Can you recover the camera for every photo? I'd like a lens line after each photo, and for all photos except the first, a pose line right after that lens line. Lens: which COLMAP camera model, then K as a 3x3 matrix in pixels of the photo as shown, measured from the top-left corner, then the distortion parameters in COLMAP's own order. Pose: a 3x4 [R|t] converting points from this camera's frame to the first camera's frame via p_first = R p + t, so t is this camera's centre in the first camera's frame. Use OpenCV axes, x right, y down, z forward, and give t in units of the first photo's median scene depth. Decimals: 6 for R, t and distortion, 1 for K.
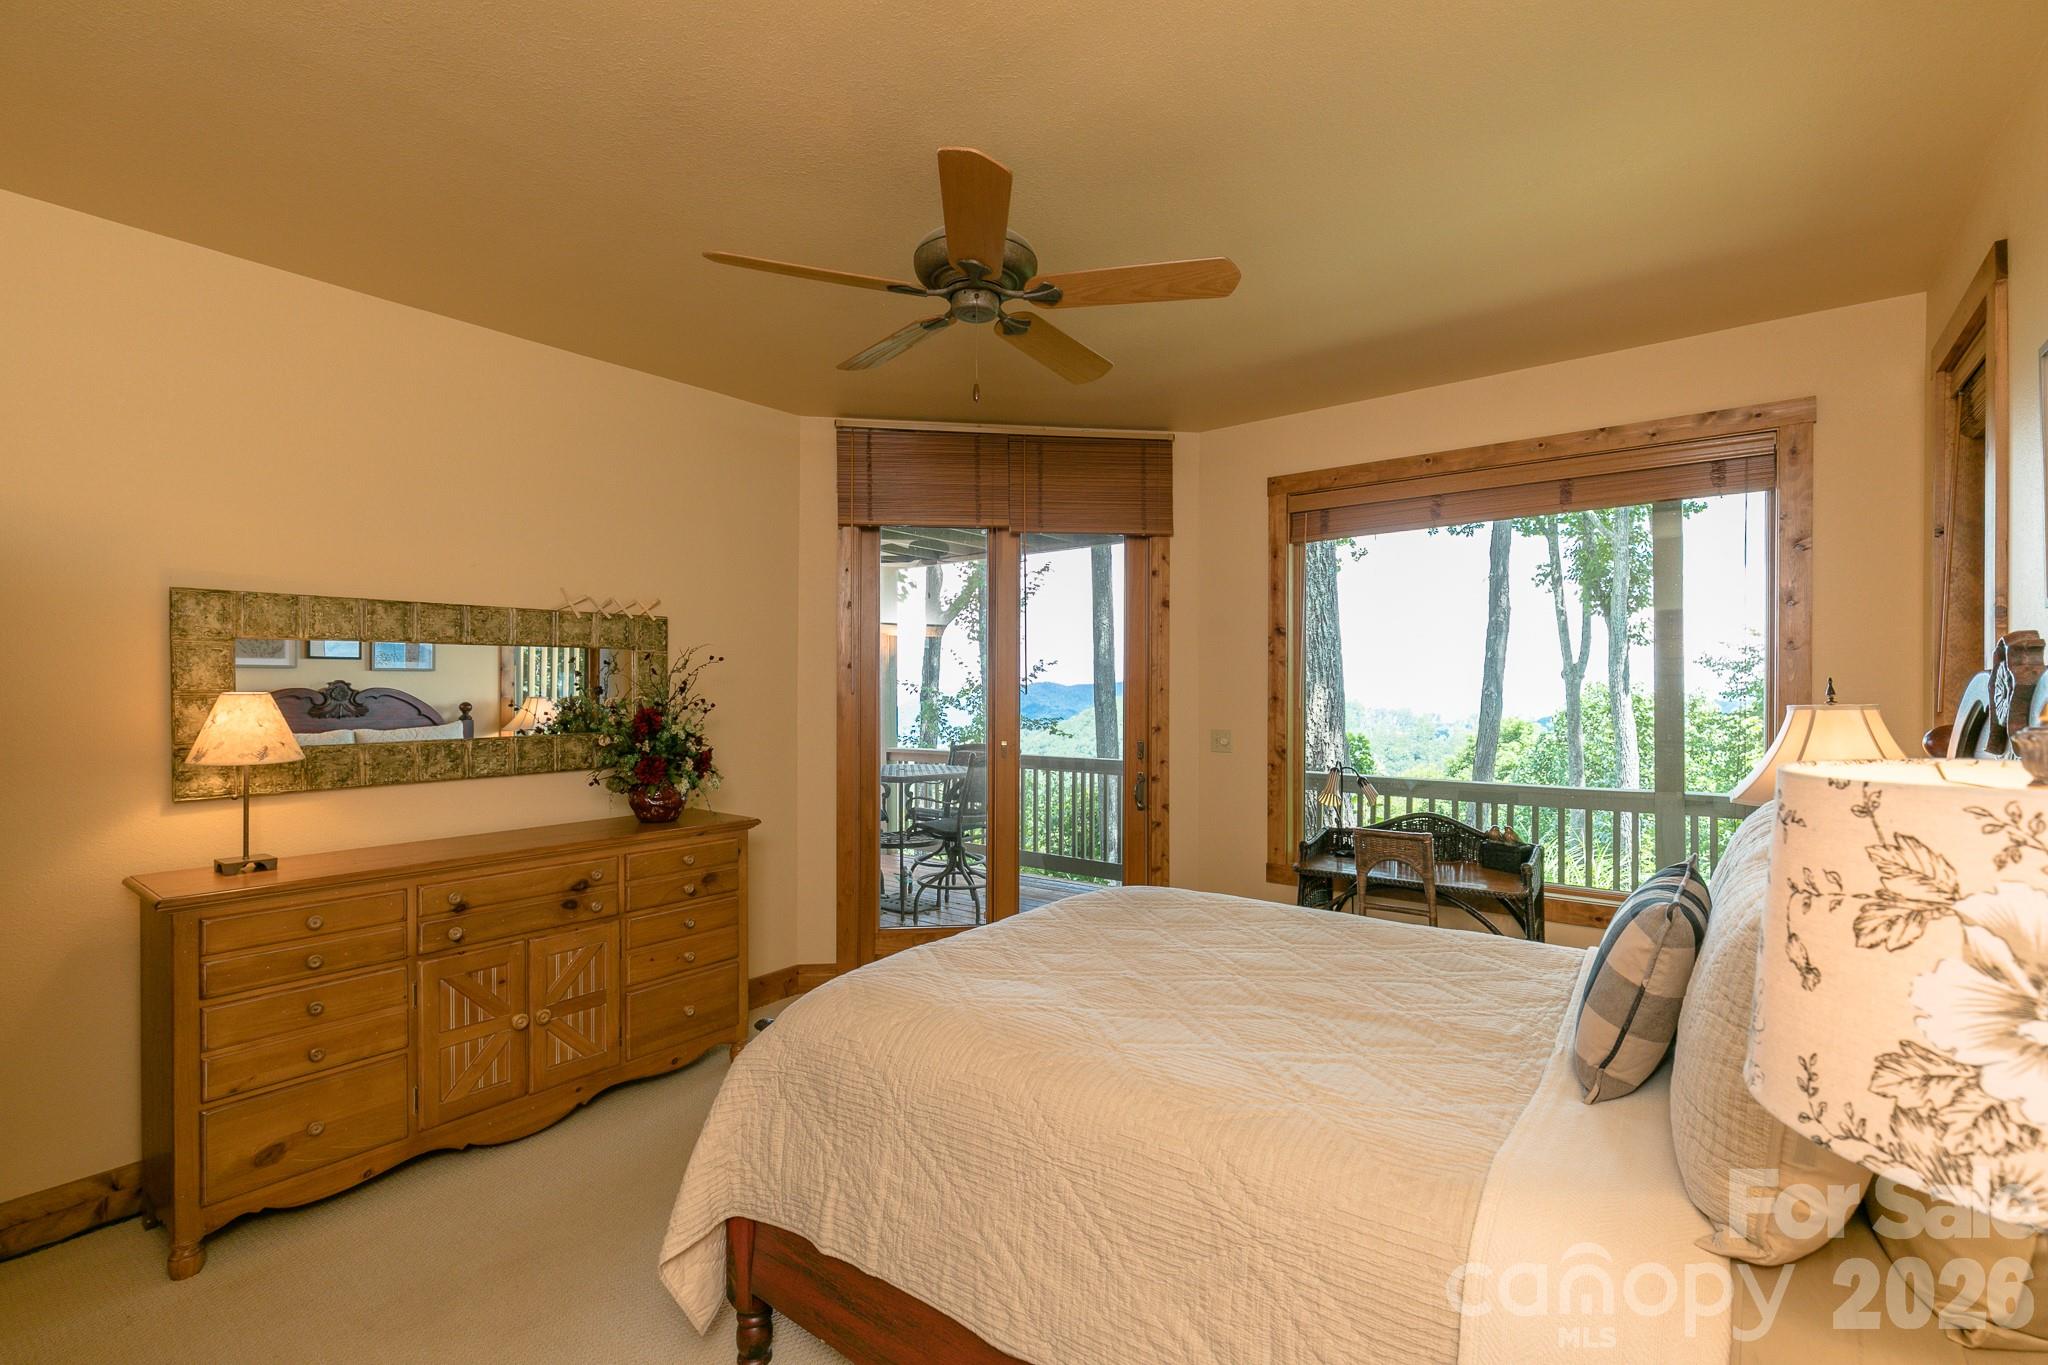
lens RADIAL K [[909.4, 0, 1024.0], [0, 909.4, 682.5], [0, 0, 1]] dist [0.000060, -0.000052]
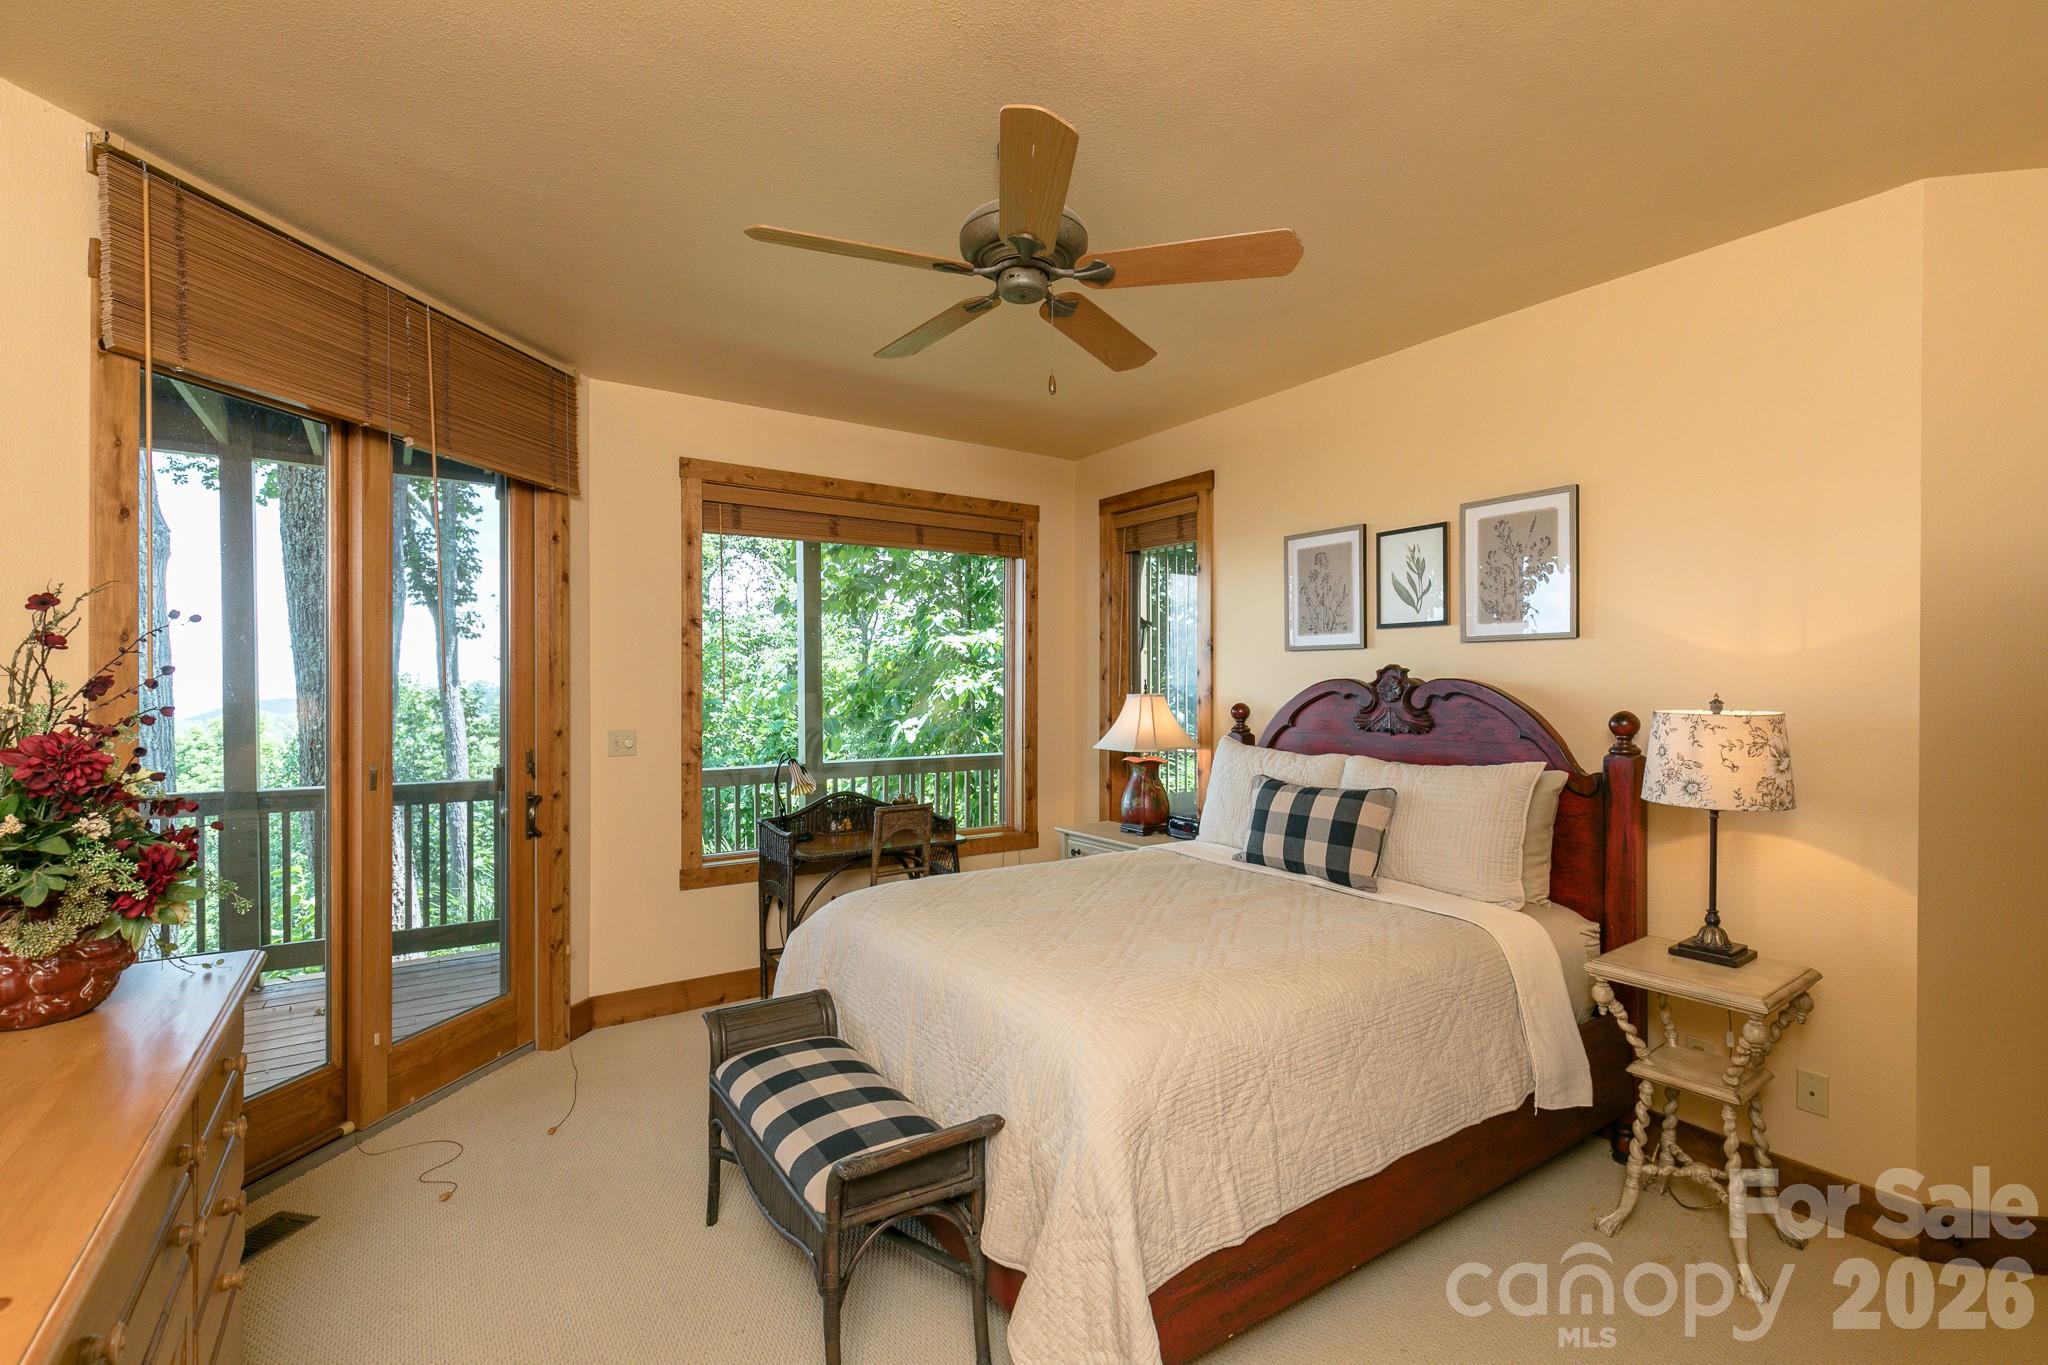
lens RADIAL K [[906.3, 0, 1024.0], [0, 906.3, 682.5], [0, 0, 1]] dist [0.055979, 0.000039]
pose [[0.306680, 0.002087, 0.951810, -0.514350], [-0.010810, 0.999941, 0.001290, 0.000997], [-0.951751, -0.010685, 0.306685, 0.372853]]
